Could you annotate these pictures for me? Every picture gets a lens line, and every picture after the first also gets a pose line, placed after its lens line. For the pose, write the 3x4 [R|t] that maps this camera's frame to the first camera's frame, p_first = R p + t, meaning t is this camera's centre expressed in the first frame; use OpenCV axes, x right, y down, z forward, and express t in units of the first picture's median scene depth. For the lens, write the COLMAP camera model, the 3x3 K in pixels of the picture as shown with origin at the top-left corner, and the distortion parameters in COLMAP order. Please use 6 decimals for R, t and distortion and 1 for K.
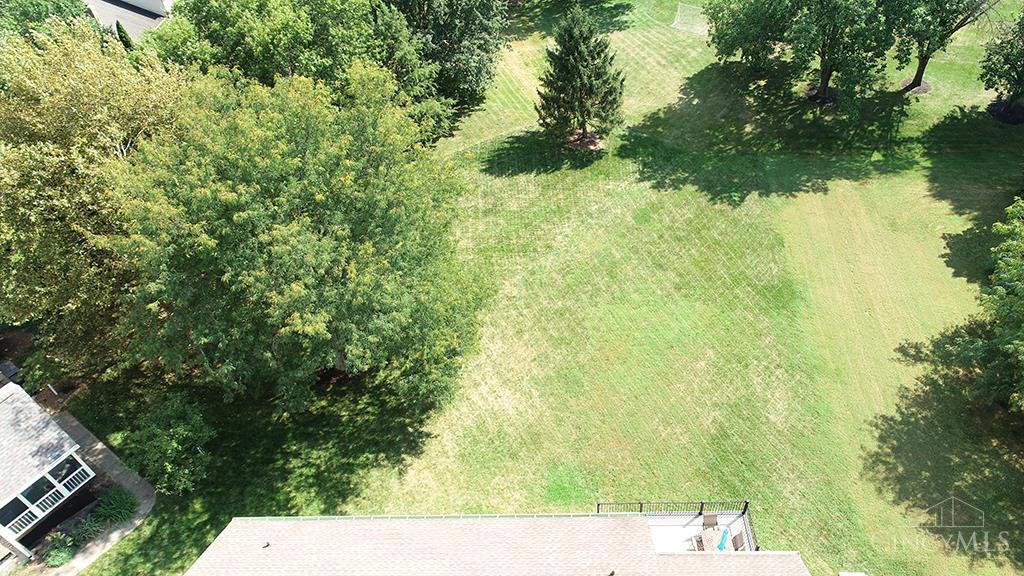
lens RADIAL K [[698.1, 0, 509.7], [0, 698.1, 273.4], [0, 0, 1]] dist [-0.005704, -0.002925]
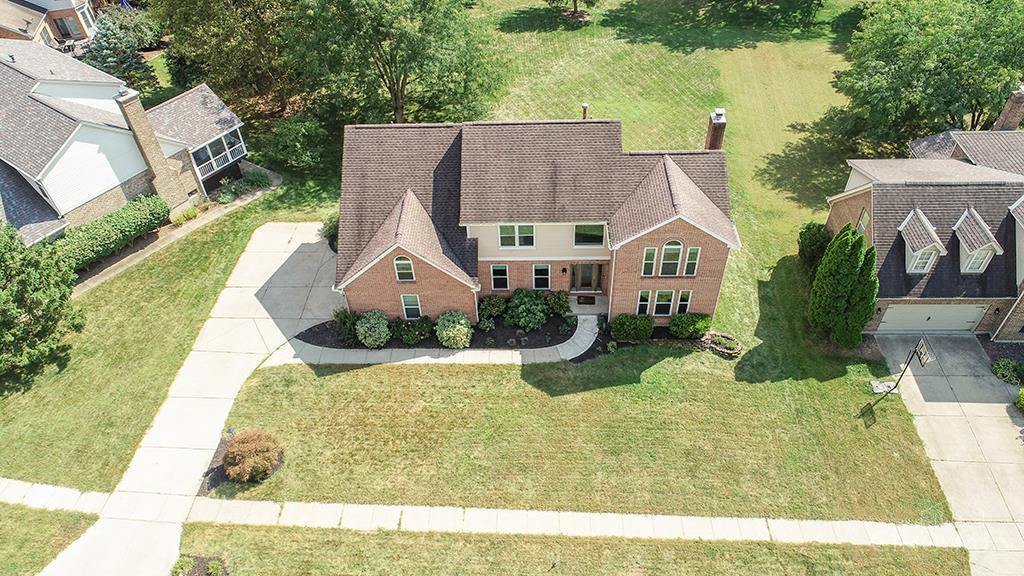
lens RADIAL K [[714.5, 0, 512.0], [0, 714.5, 288.0], [0, 0, 1]] dist [-0.011458, -0.000041]
pose [[0.998844, 0.031902, 0.035958, -0.046974], [-0.032133, 0.999467, 0.005846, 0.359138], [-0.035752, -0.006995, 0.999336, -0.361396]]
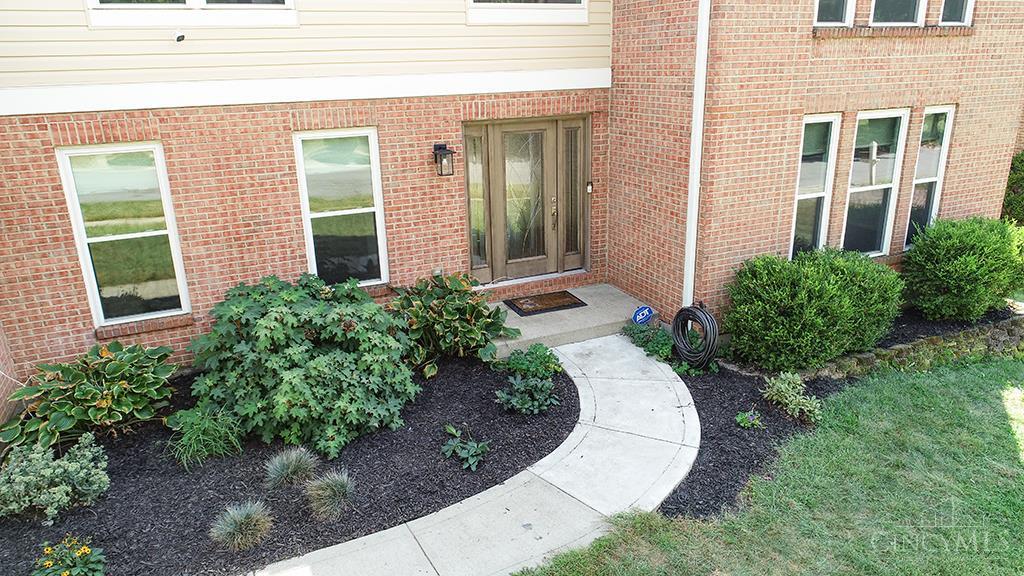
lens RADIAL K [[688.8, 0, 515.2], [0, 688.8, 295.8], [0, 0, 1]] dist [-0.004526, -0.001860]
pose [[0.893360, -0.082590, 0.441686, -0.024197], [0.271284, 0.882736, -0.383643, 0.441678], [-0.358207, 0.462554, 0.811007, 0.280184]]
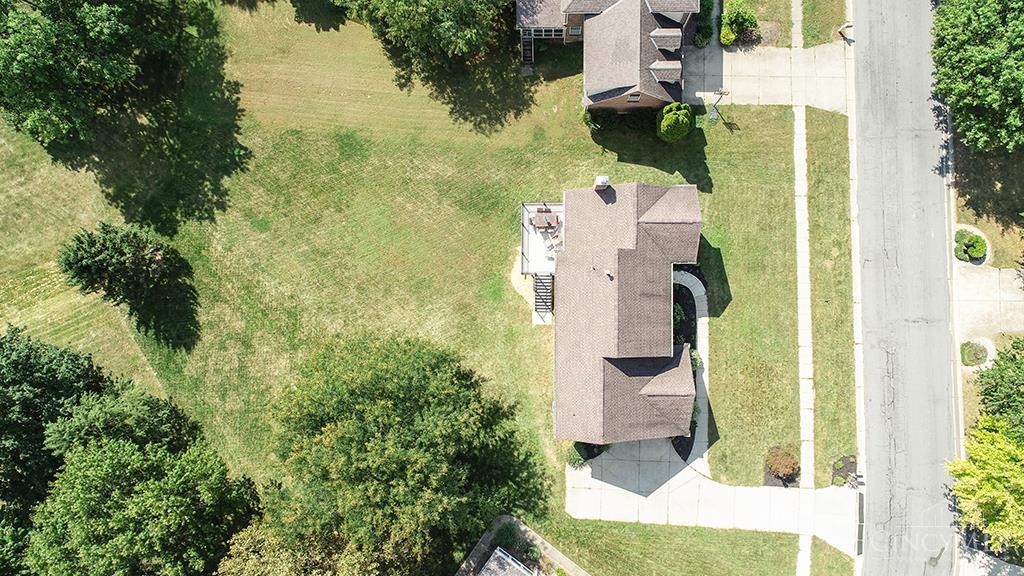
lens RADIAL K [[688.8, 0, 515.2], [0, 688.8, 295.8], [0, 0, 1]] dist [-0.004526, -0.001860]
pose [[-0.020185, -0.992257, 0.122554, -0.109463], [0.709367, 0.072168, 0.701135, -0.639874], [-0.704550, 0.101088, 0.702418, -0.231507]]
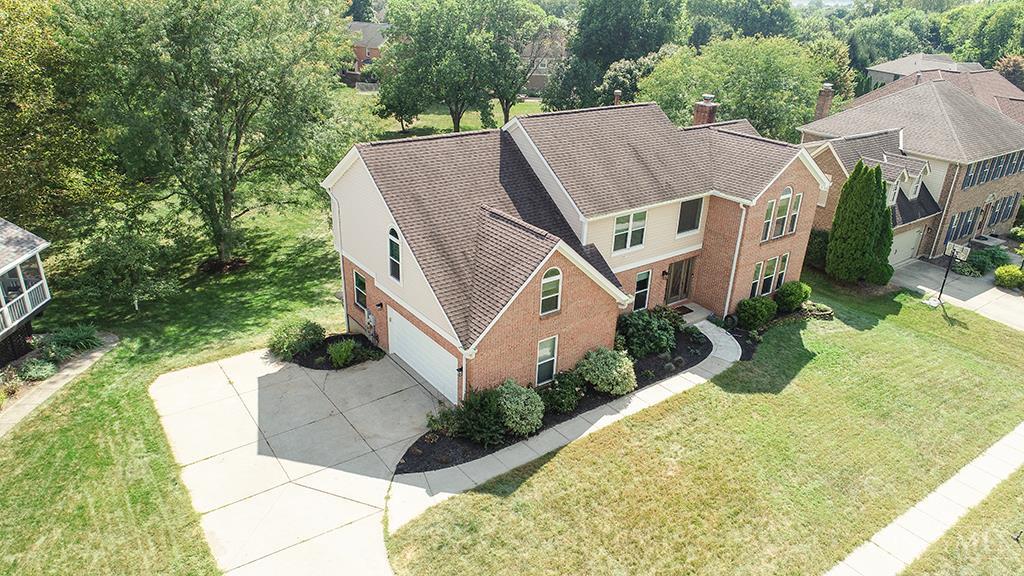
lens RADIAL K [[688.8, 0, 515.2], [0, 688.8, 295.8], [0, 0, 1]] dist [-0.004526, -0.001860]
pose [[0.770489, -0.159198, 0.617254, -0.441605], [0.359523, 0.908135, -0.214556, 0.442876], [-0.526393, 0.387230, 0.756943, 0.024634]]
